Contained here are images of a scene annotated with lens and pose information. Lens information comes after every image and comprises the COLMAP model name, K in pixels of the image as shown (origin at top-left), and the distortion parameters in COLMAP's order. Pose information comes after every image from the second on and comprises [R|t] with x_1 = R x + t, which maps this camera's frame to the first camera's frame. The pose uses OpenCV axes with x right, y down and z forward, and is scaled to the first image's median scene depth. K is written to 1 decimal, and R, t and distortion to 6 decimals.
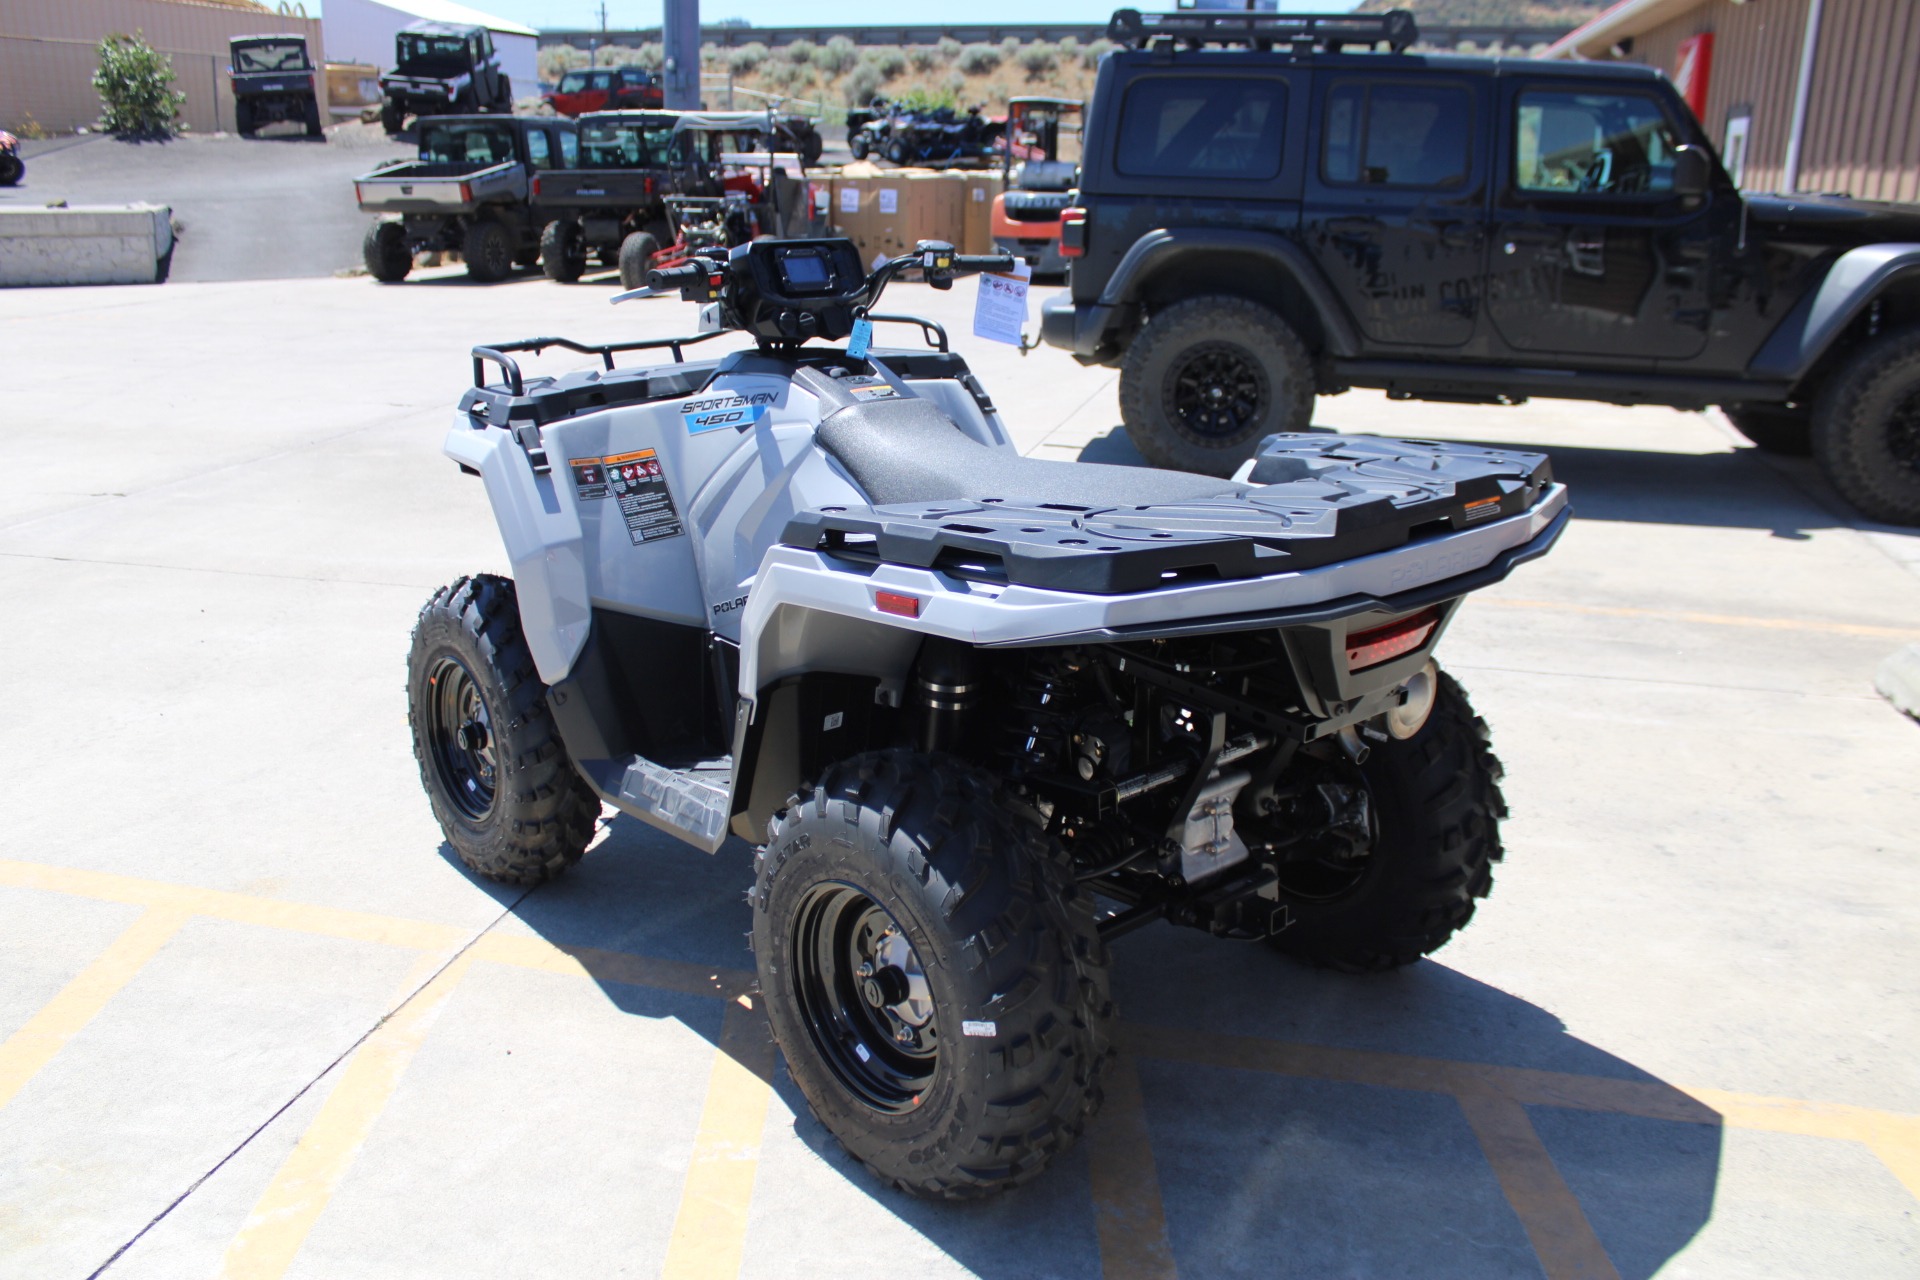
lens RADIAL K [[1599.4, 0, 958.0], [0, 1599.4, 657.0], [0, 0, 1]] dist [-0.145767, 0.117962]
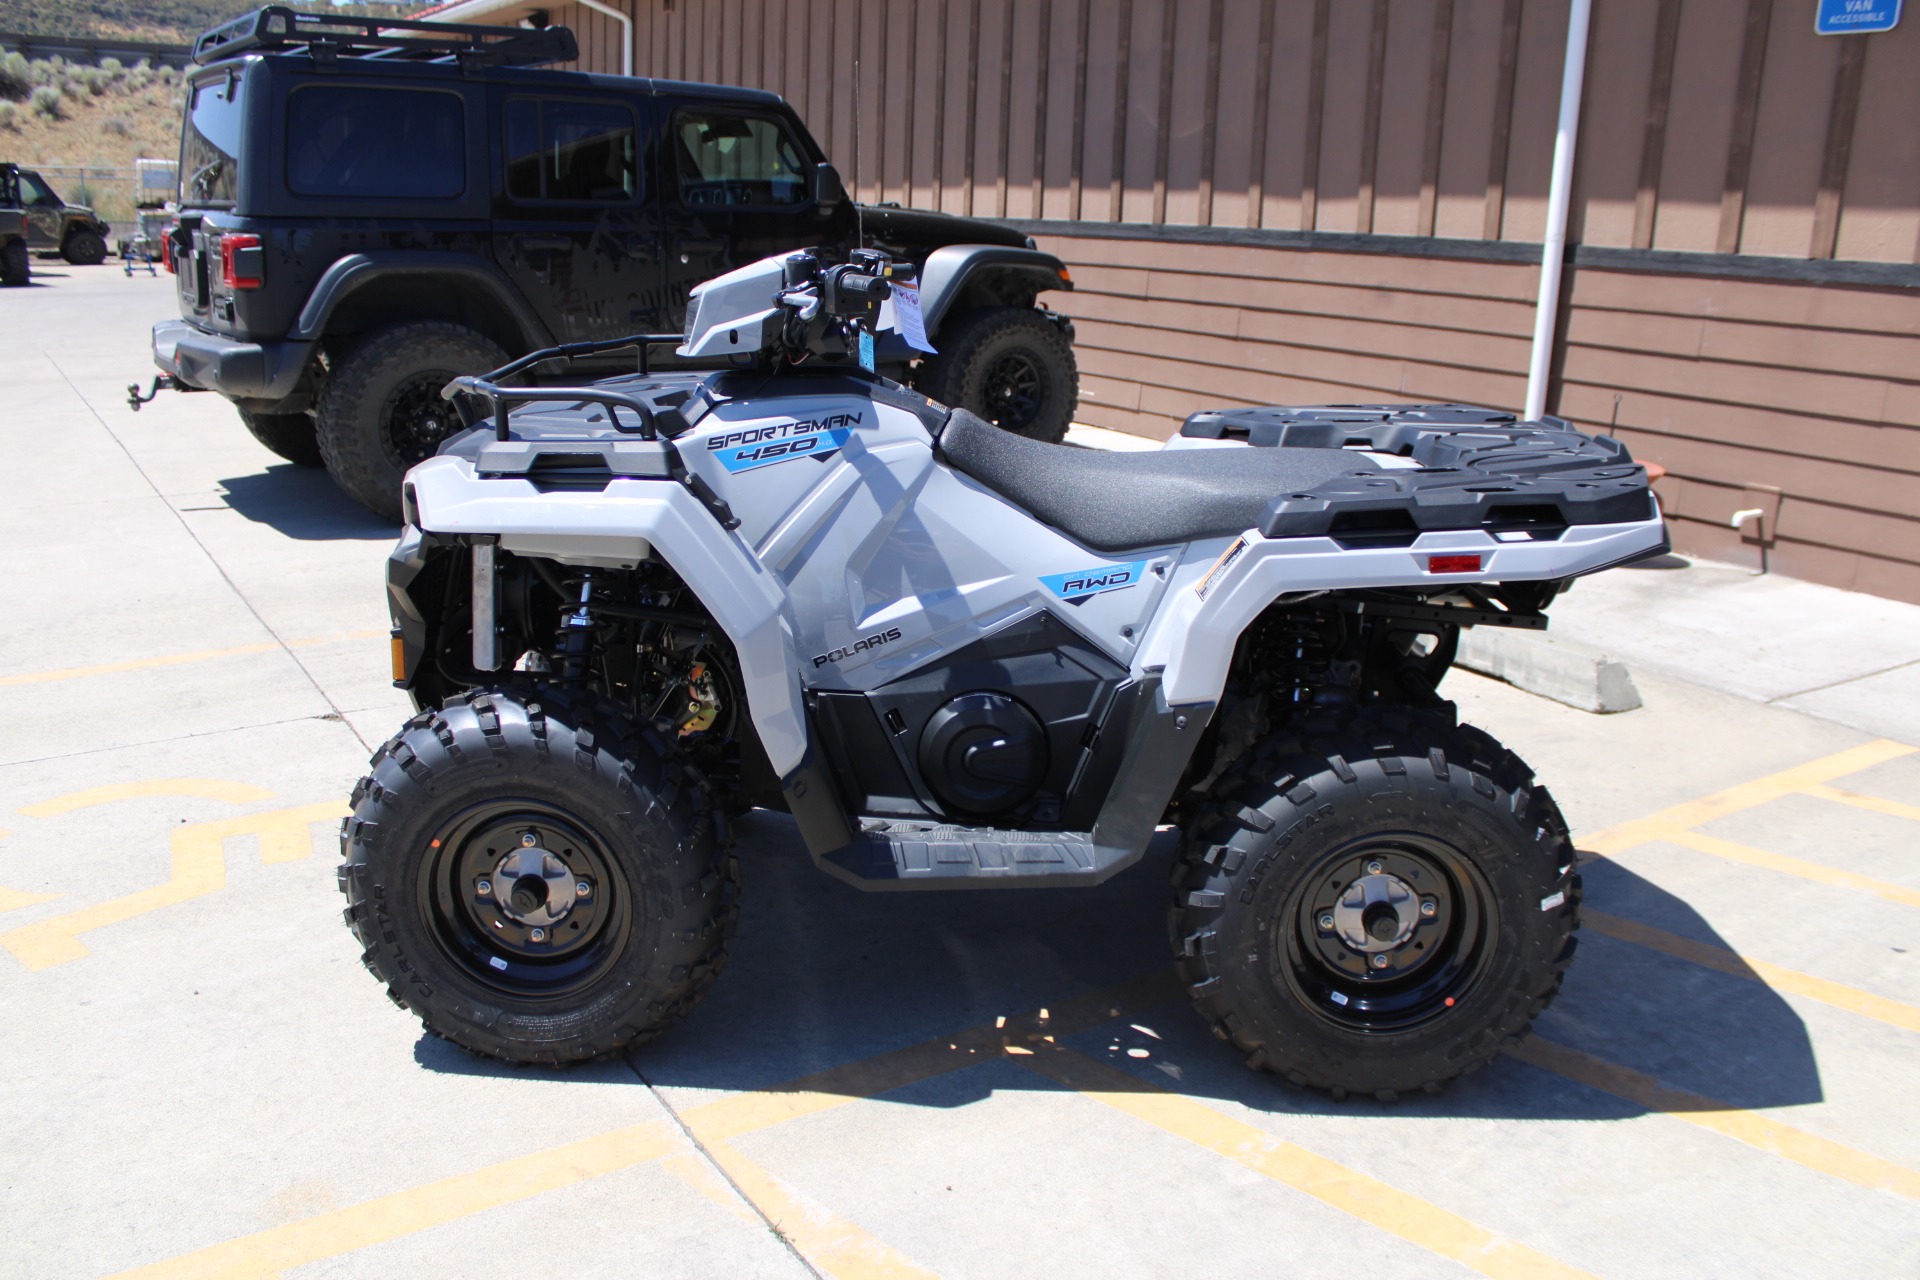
lens RADIAL K [[1599.4, 0, 953.4], [0, 1599.4, 669.6], [0, 0, 1]] dist [-0.145767, 0.117962]
pose [[0.671265, -0.195015, 0.715104, -0.342552], [0.200511, 0.976573, 0.078101, -0.037189], [-0.713582, 0.090959, 0.694642, 0.151806]]
